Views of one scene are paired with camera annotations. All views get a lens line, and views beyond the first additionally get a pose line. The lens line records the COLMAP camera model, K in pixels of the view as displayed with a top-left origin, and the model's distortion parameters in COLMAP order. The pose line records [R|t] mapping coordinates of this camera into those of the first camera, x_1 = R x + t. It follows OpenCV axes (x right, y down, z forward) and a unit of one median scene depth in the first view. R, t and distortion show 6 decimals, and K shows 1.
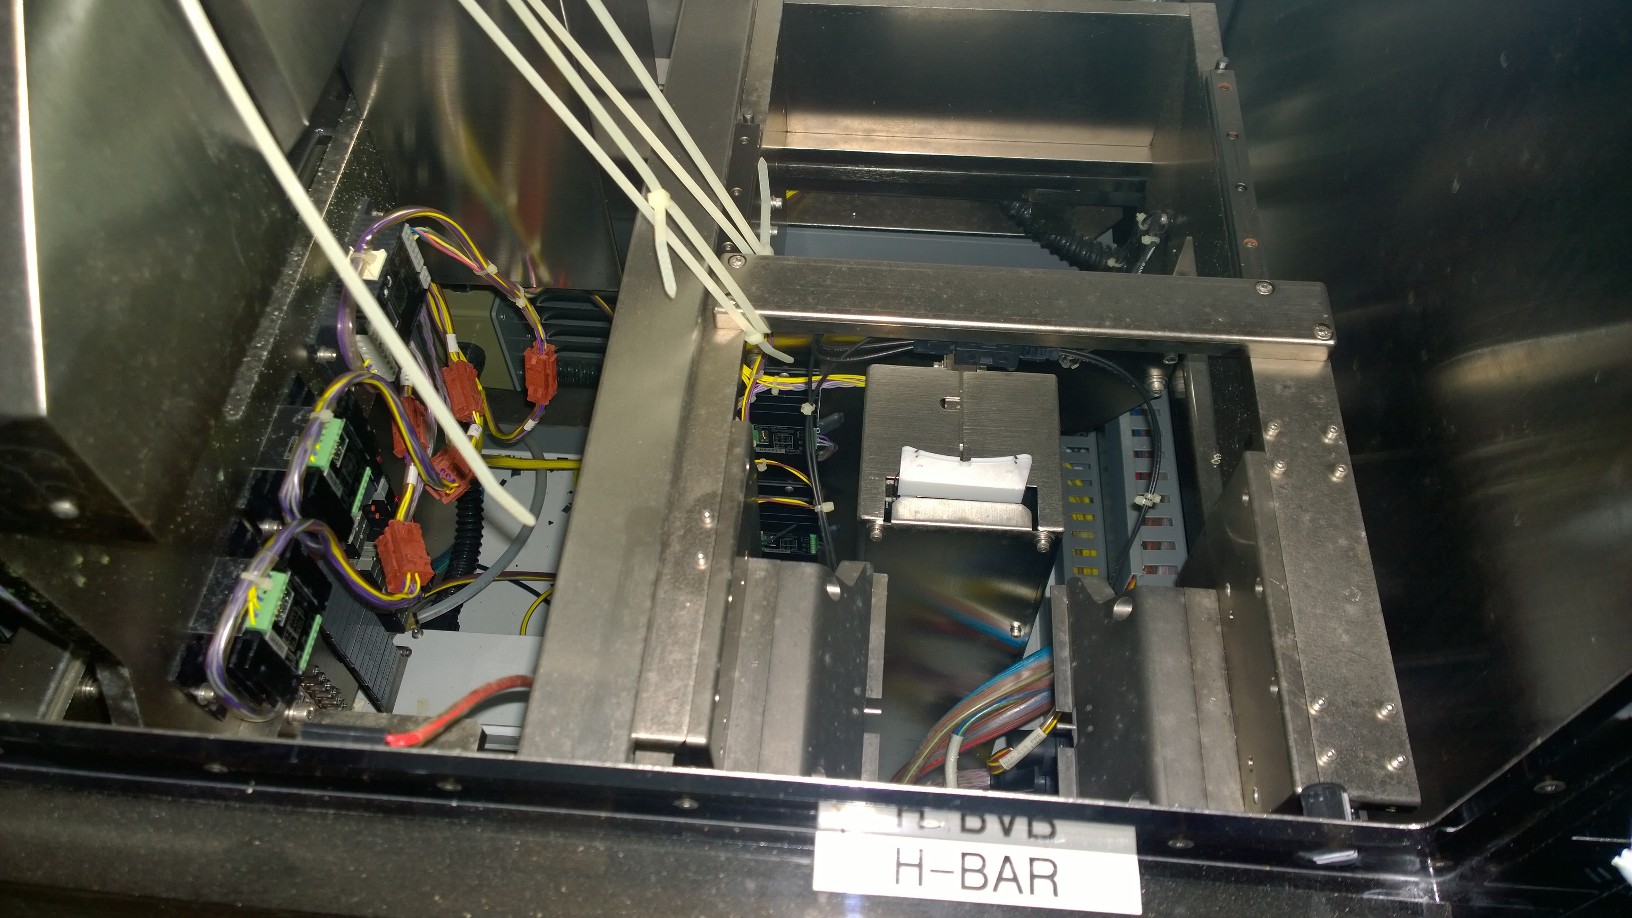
lens RADIAL K [[1216.4, 0, 796.6], [0, 1216.4, 455.5], [0, 0, 1]] dist [0.050374, -0.001973]
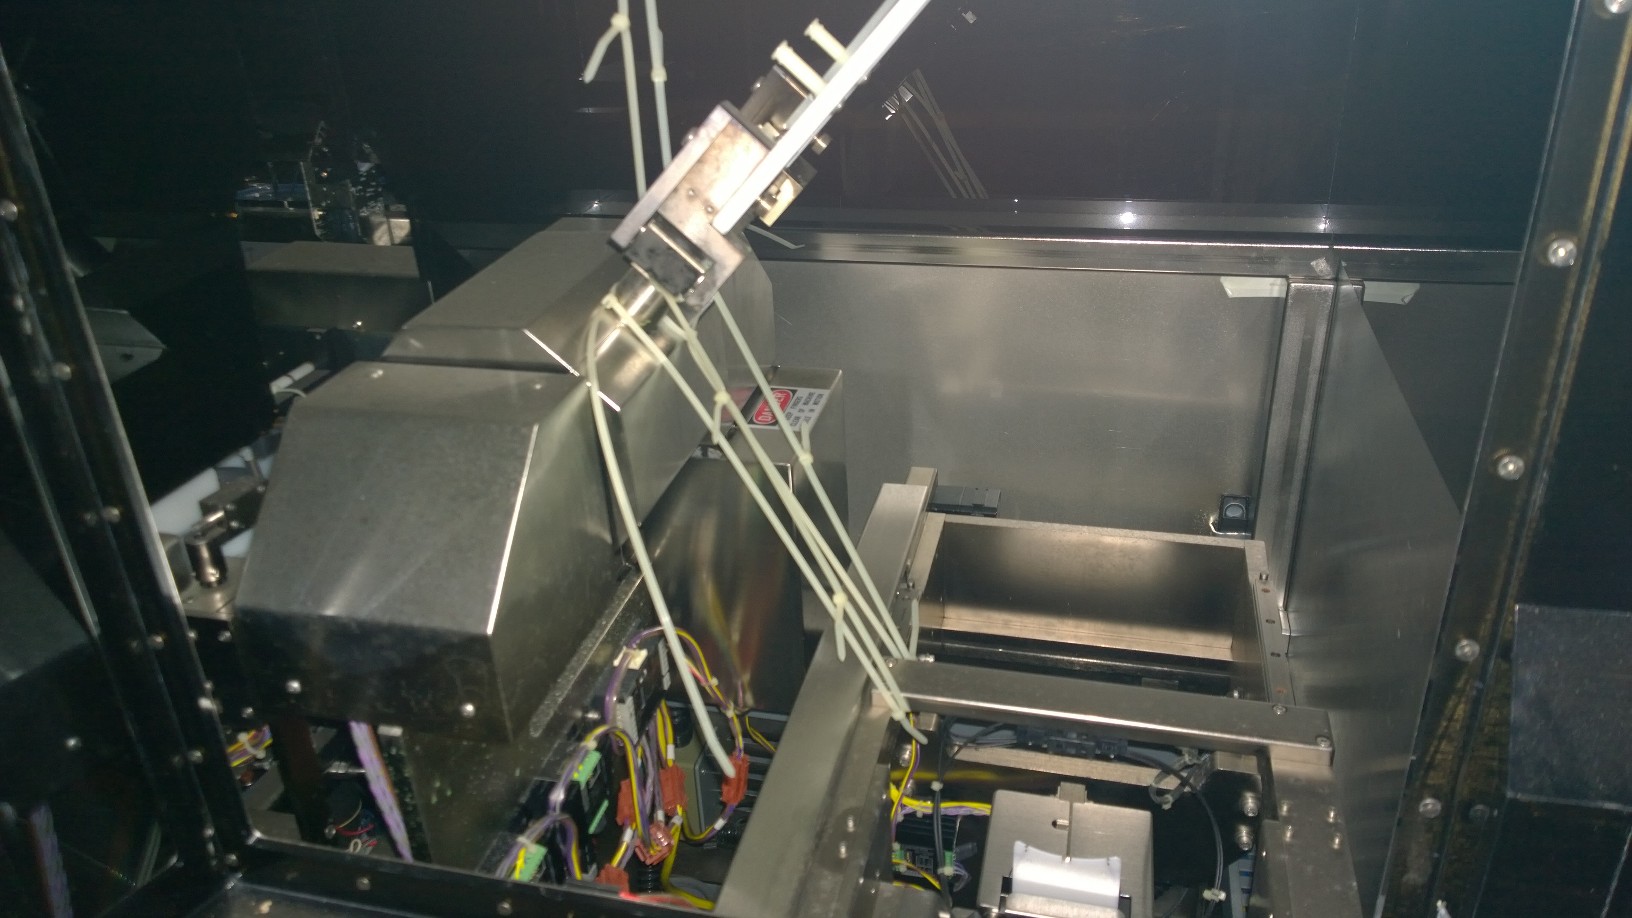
lens RADIAL K [[1216.4, 0, 796.6], [0, 1216.4, 455.5], [0, 0, 1]] dist [0.050374, -0.001973]
pose [[0.984299, 0.053718, -0.168136, 0.066866], [-0.125188, 0.883980, -0.450453, 0.276213], [0.124431, 0.464429, 0.876825, -0.357963]]
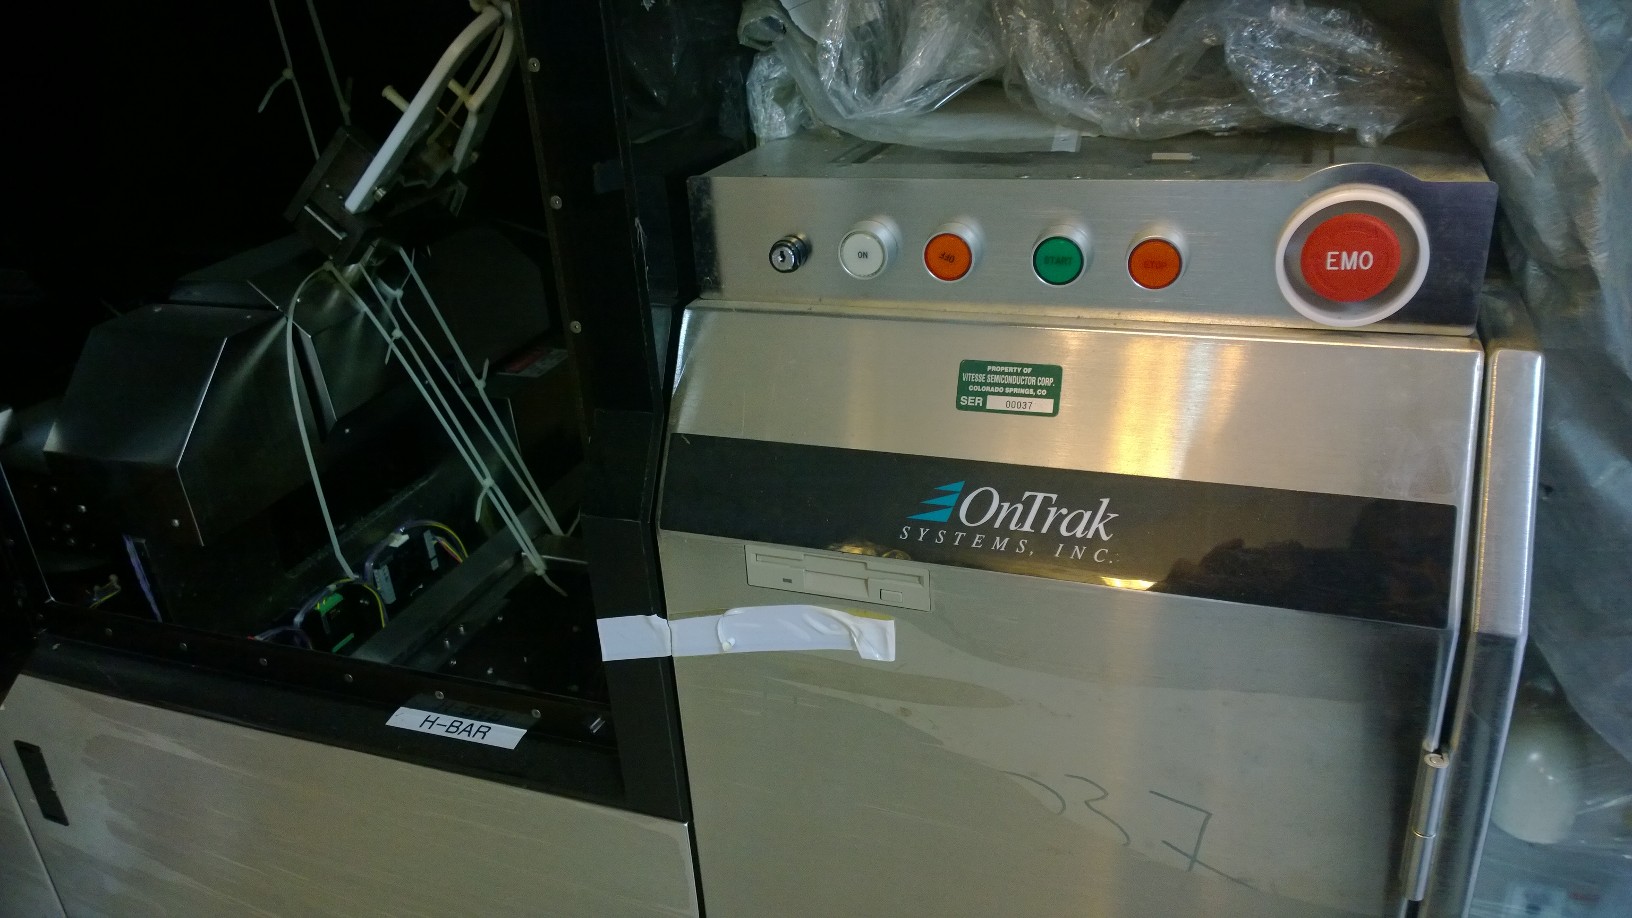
lens RADIAL K [[1216.4, 0, 796.6], [0, 1216.4, 455.5], [0, 0, 1]] dist [0.050374, -0.001973]
pose [[0.951093, 0.071203, -0.300588, 0.901282], [-0.210648, 0.861228, -0.462508, 0.537743], [0.225943, 0.503206, 0.834106, -0.581534]]
